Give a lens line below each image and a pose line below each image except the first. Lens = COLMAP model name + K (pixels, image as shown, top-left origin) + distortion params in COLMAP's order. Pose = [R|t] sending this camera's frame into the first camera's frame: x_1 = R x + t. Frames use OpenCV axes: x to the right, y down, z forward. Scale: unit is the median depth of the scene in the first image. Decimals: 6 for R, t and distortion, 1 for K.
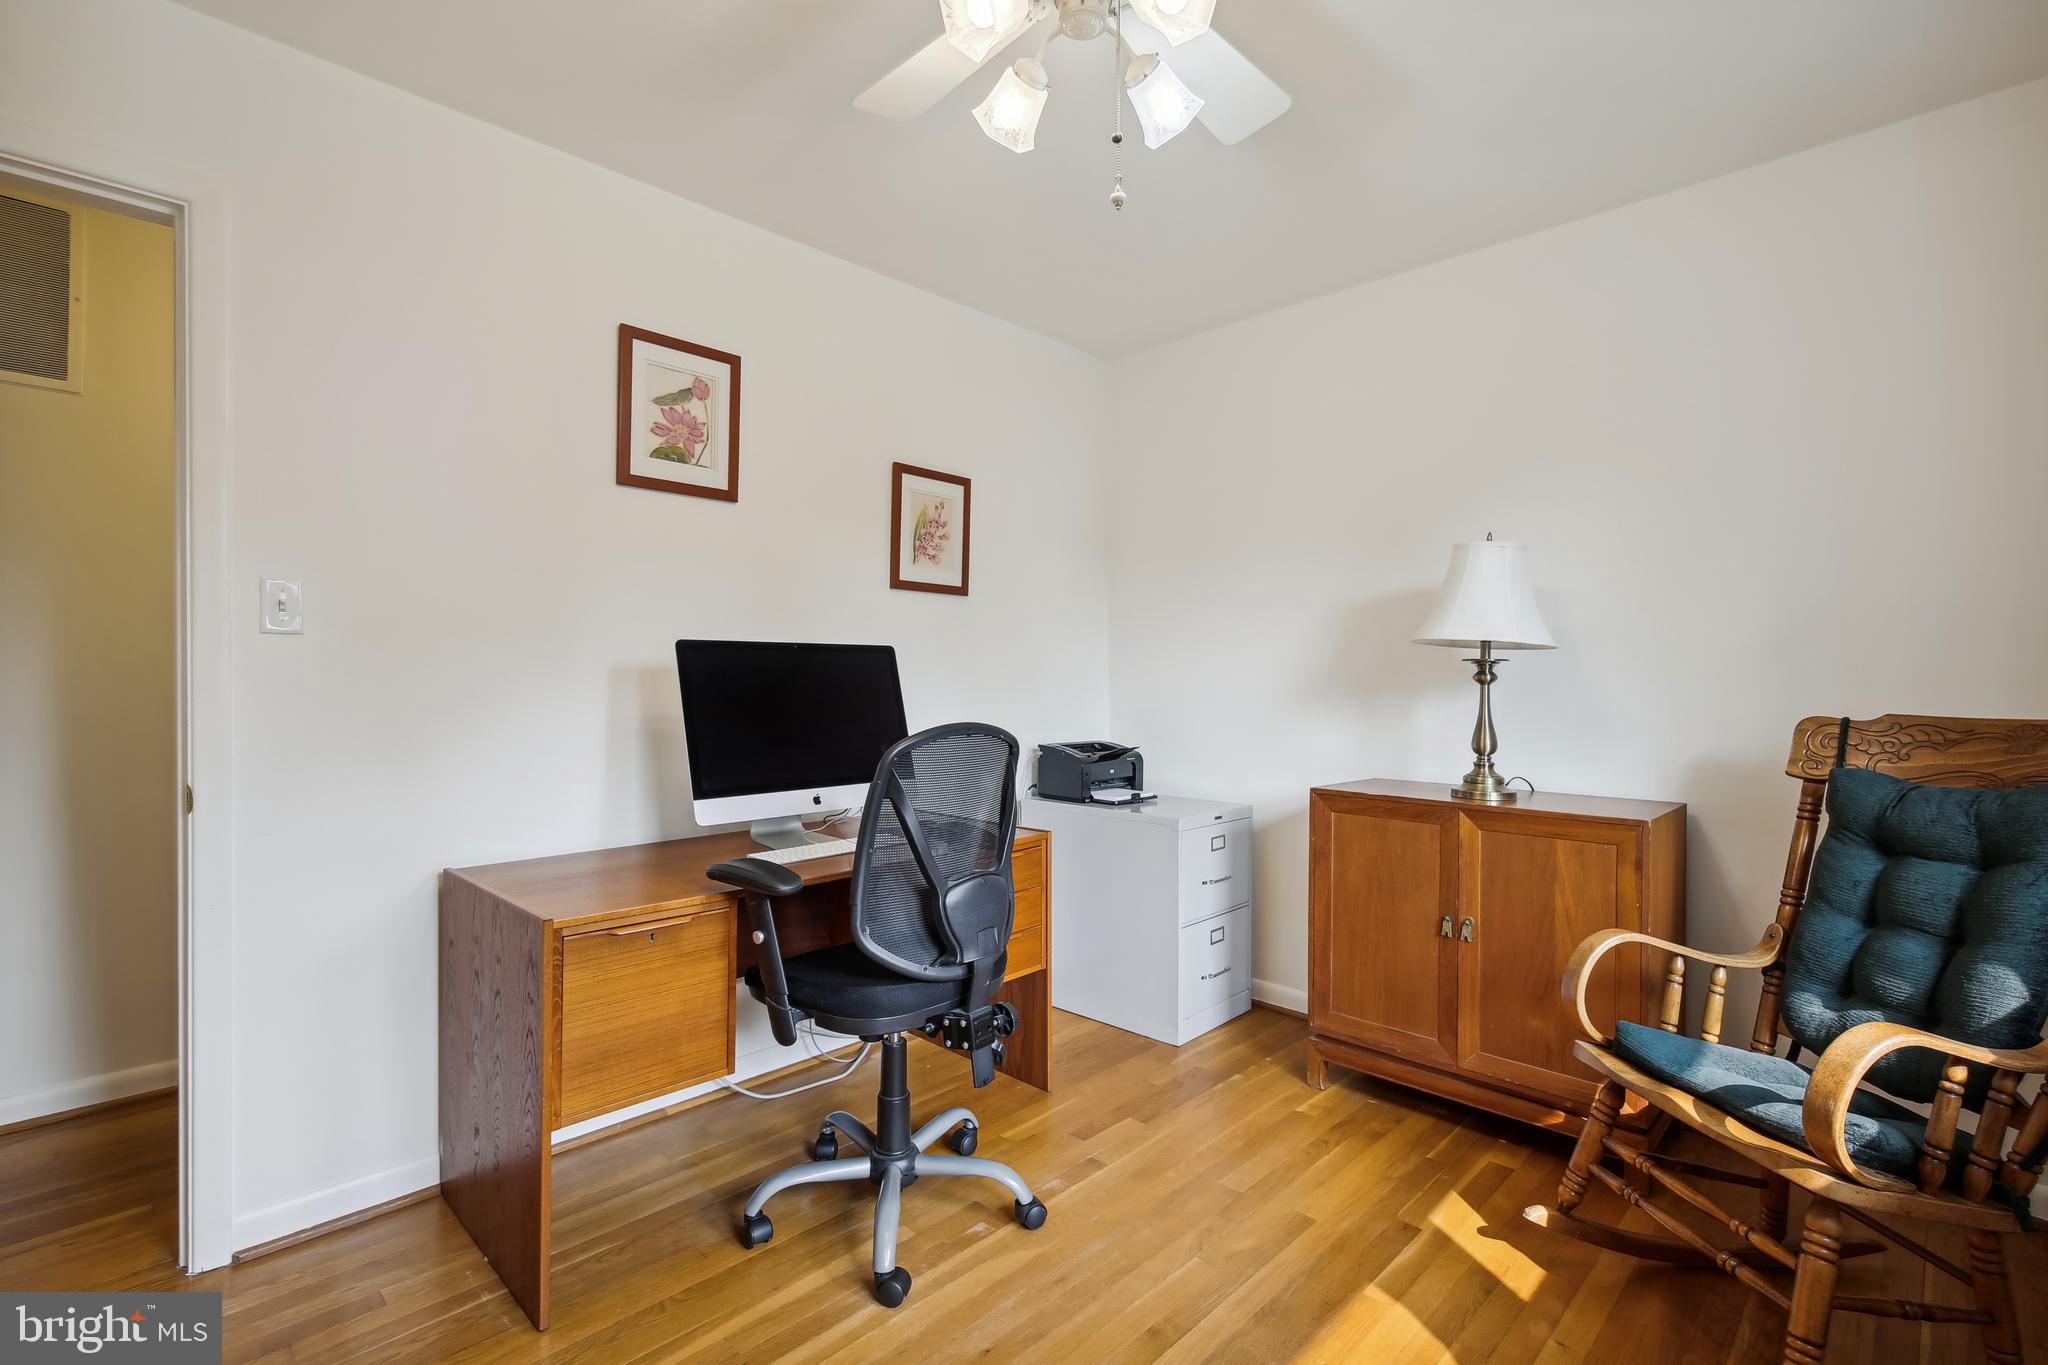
lens RADIAL K [[938.2, 0, 1033.6], [0, 938.2, 670.3], [0, 0, 1]] dist [0.001673, 0.000363]
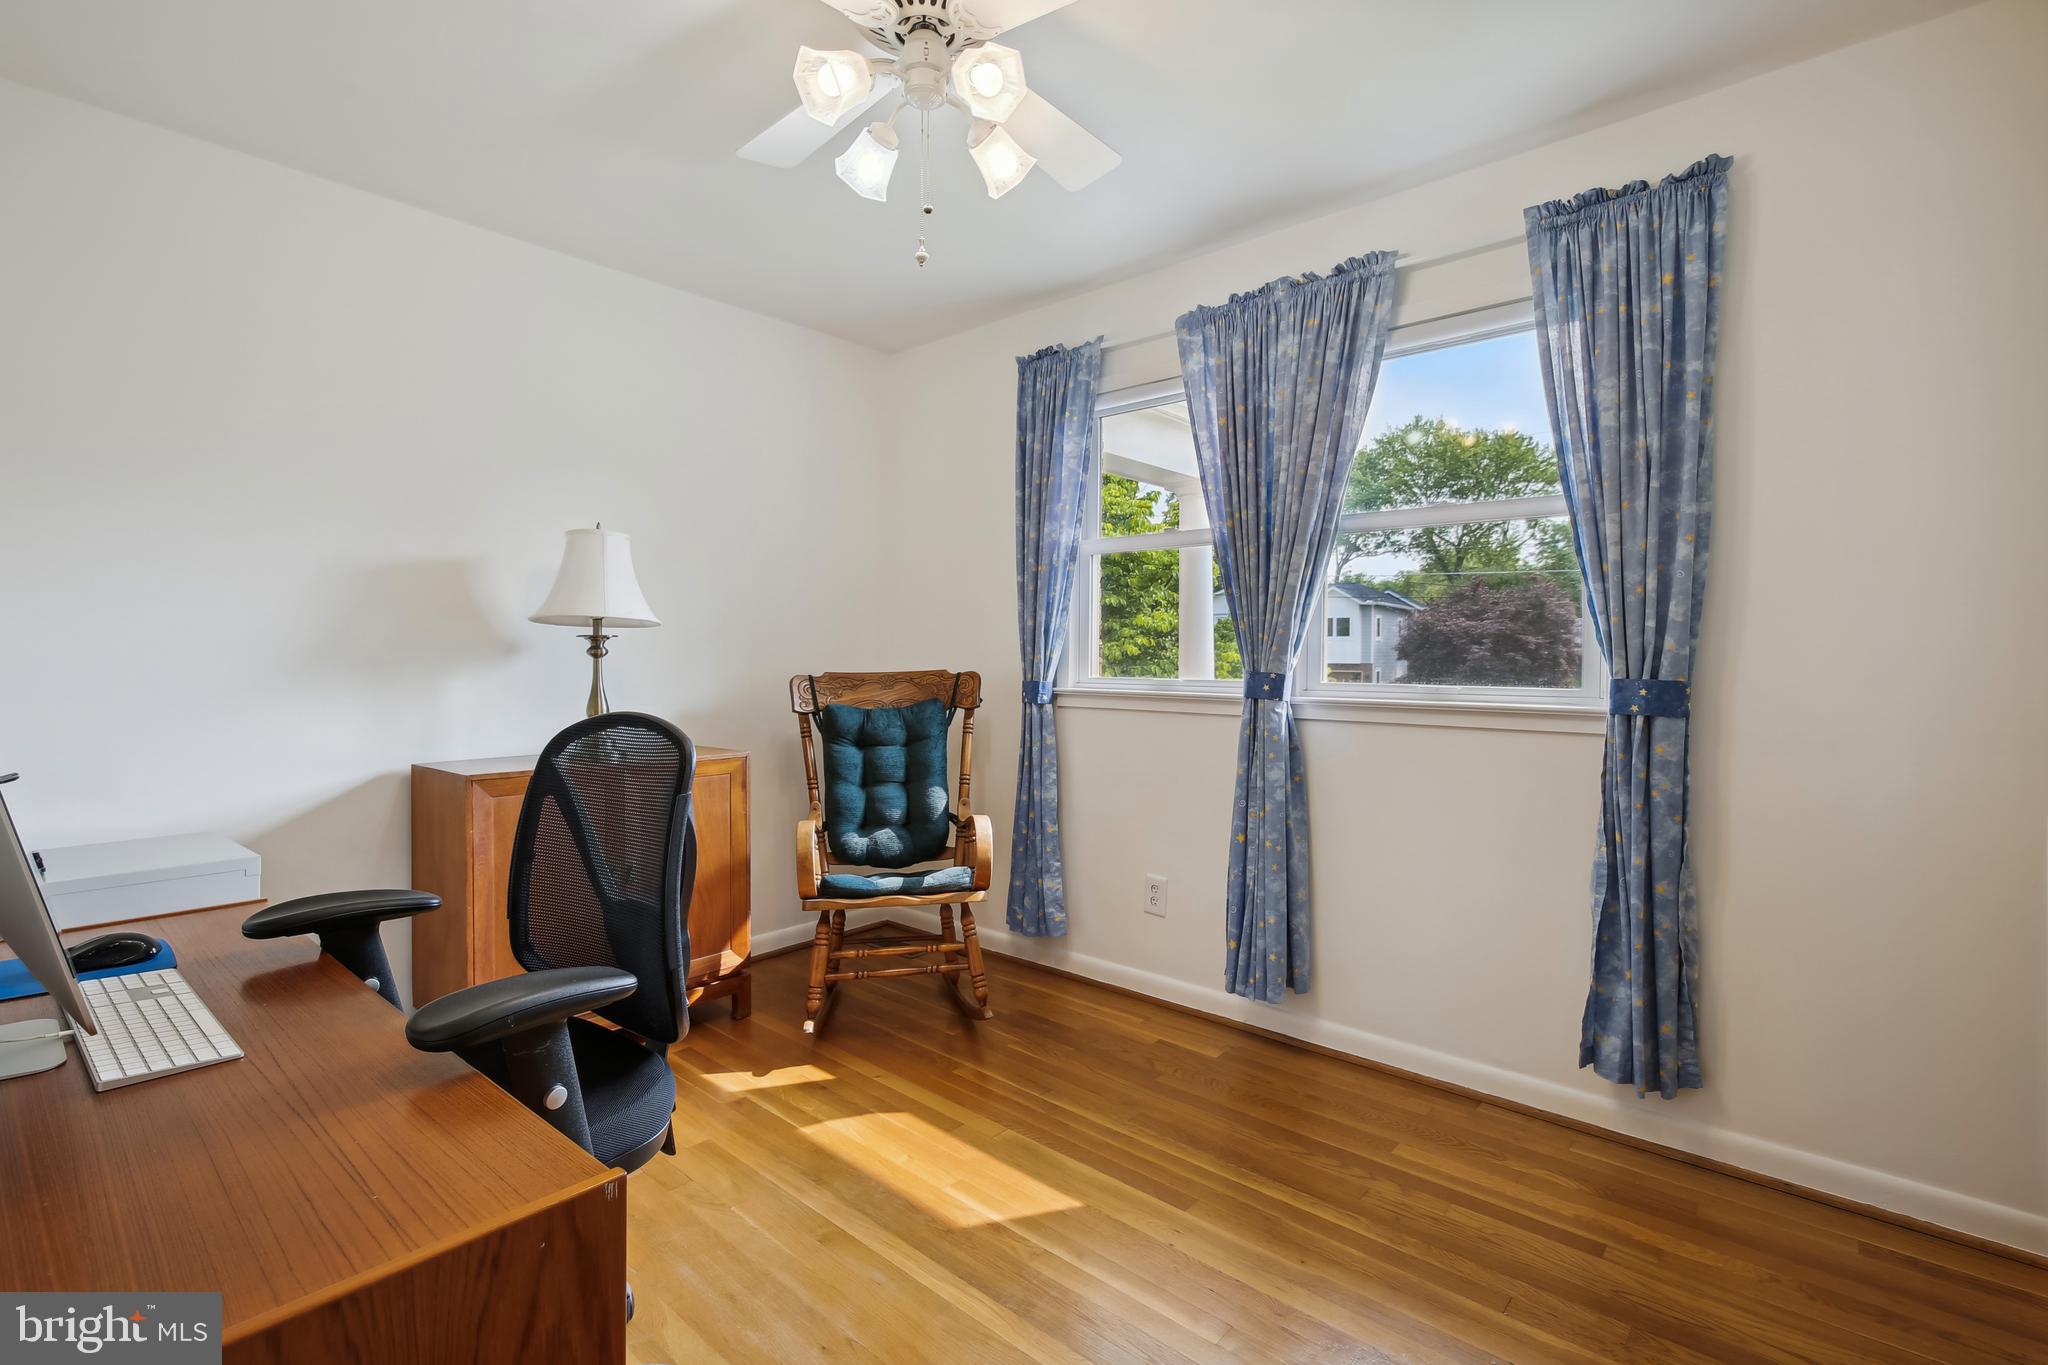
lens RADIAL K [[938.2, 0, 1033.6], [0, 938.2, 670.3], [0, 0, 1]] dist [0.001673, 0.000363]
pose [[-0.063369, -0.019983, 0.997790, -0.849312], [-0.008746, 0.999772, 0.019468, 0.004711], [-0.997952, -0.007493, -0.063529, 0.712298]]
